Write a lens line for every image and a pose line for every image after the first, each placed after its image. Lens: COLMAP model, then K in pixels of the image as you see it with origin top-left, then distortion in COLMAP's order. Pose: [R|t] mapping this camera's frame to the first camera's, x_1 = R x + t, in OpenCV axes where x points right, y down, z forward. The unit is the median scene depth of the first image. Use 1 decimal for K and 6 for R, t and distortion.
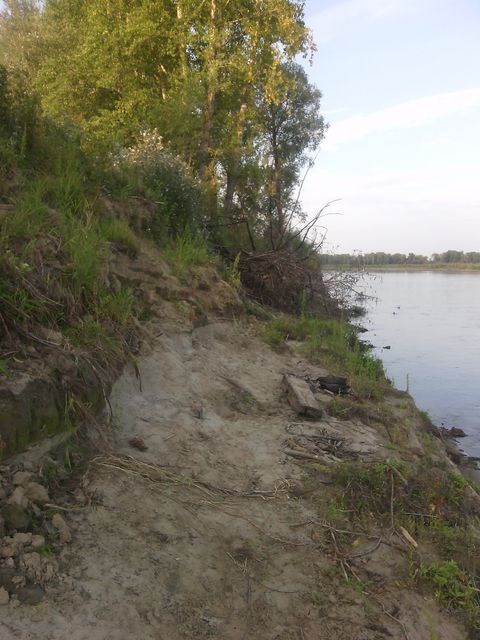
lens RADIAL K [[641.7, 0, 240.0], [0, 641.7, 320.0], [0, 0, 1]] dist [0.080975, -0.266975]
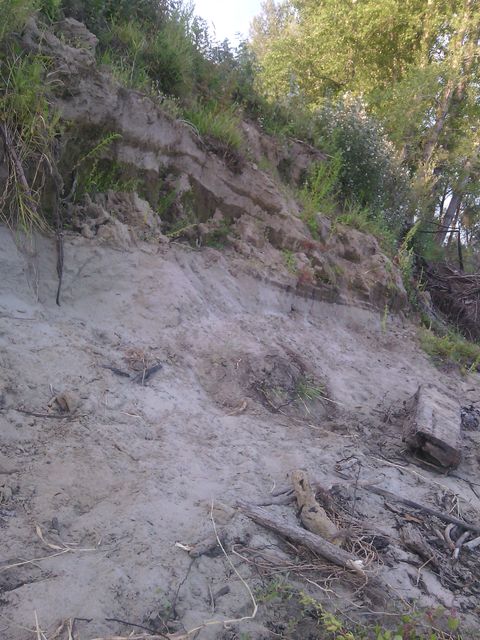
lens RADIAL K [[641.7, 0, 240.0], [0, 641.7, 320.0], [0, 0, 1]] dist [0.080975, -0.266975]
pose [[0.928563, 0.193392, -0.316814, 0.072437], [-0.211383, 0.977131, -0.023083, 0.063568], [0.305105, 0.088403, 0.948207, 0.361794]]
